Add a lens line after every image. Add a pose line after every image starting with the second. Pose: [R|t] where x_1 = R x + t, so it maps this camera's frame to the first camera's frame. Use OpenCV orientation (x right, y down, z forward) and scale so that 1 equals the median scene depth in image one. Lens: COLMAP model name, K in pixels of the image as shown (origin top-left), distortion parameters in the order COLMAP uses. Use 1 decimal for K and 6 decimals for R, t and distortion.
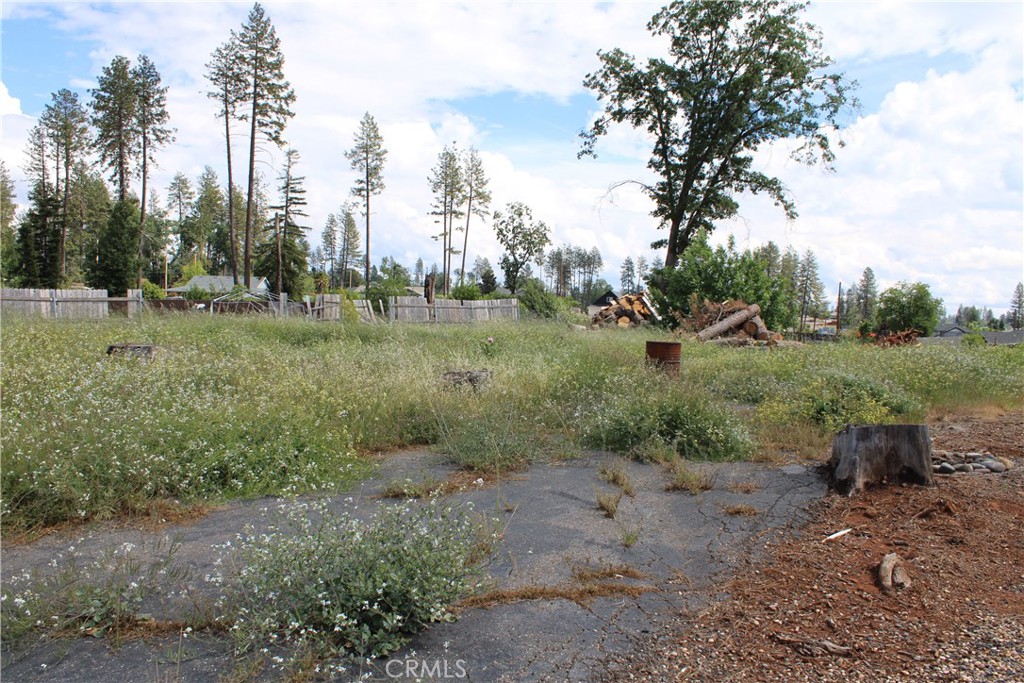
lens RADIAL K [[841.8, 0, 511.2], [0, 841.8, 345.0], [0, 0, 1]] dist [-0.159506, 0.114334]
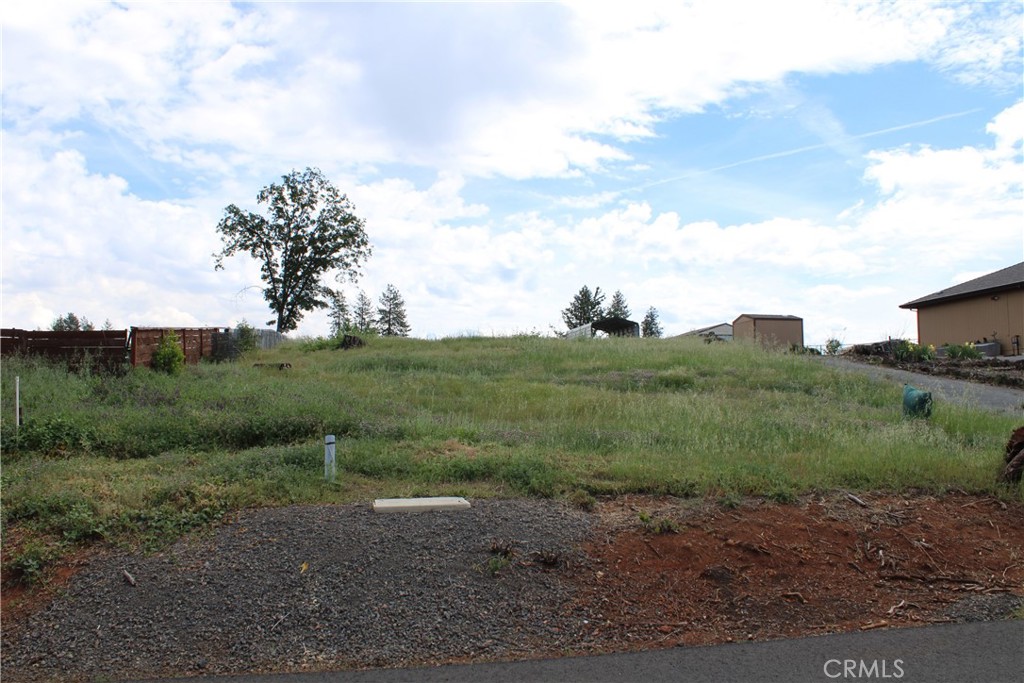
lens RADIAL K [[841.8, 0, 509.6], [0, 841.8, 349.5], [0, 0, 1]] dist [-0.159506, 0.114334]
pose [[0.628718, 0.009114, 0.777580, -0.851255], [0.055179, 0.996888, -0.056301, 0.061062], [-0.775673, 0.078304, 0.626258, -0.479479]]
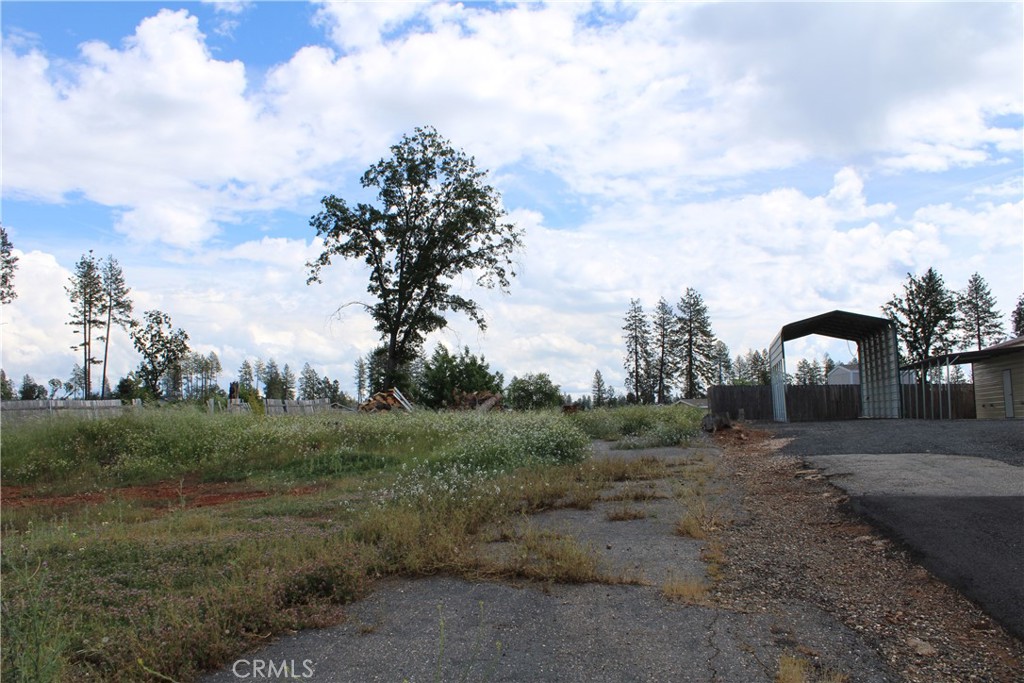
lens RADIAL K [[841.8, 0, 510.1], [0, 841.8, 348.2], [0, 0, 1]] dist [-0.159506, 0.114334]
pose [[0.891441, -0.024688, 0.452463, -0.213831], [0.077155, 0.992204, -0.097873, 0.011388], [-0.446519, 0.122157, 0.886396, -0.199908]]
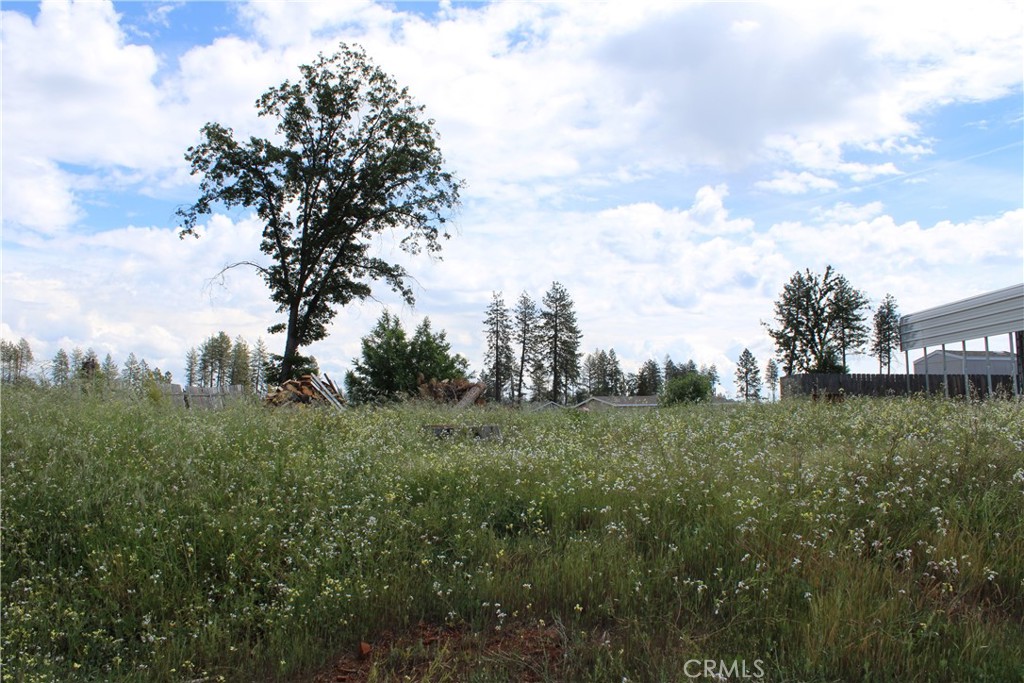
lens RADIAL K [[841.8, 0, 507.5], [0, 841.8, 336.1], [0, 0, 1]] dist [-0.159506, 0.114334]
pose [[0.784899, 0.001170, 0.619622, -0.202698], [0.073412, 0.992779, -0.094868, -0.001903], [-0.615259, 0.119950, 0.779146, 0.087099]]
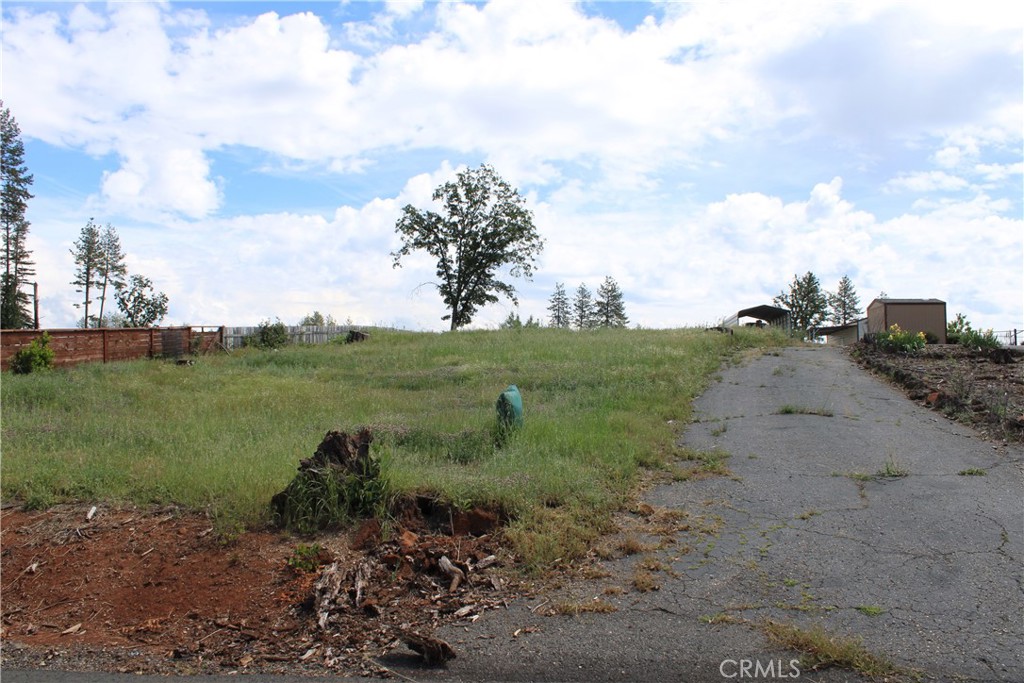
lens RADIAL K [[841.8, 0, 513.0], [0, 841.8, 342.6], [0, 0, 1]] dist [-0.159506, 0.114334]
pose [[0.822593, -0.000676, 0.568630, -0.723594], [0.049201, 0.996334, -0.069991, 0.066567], [-0.566498, 0.085551, 0.819610, -0.563949]]
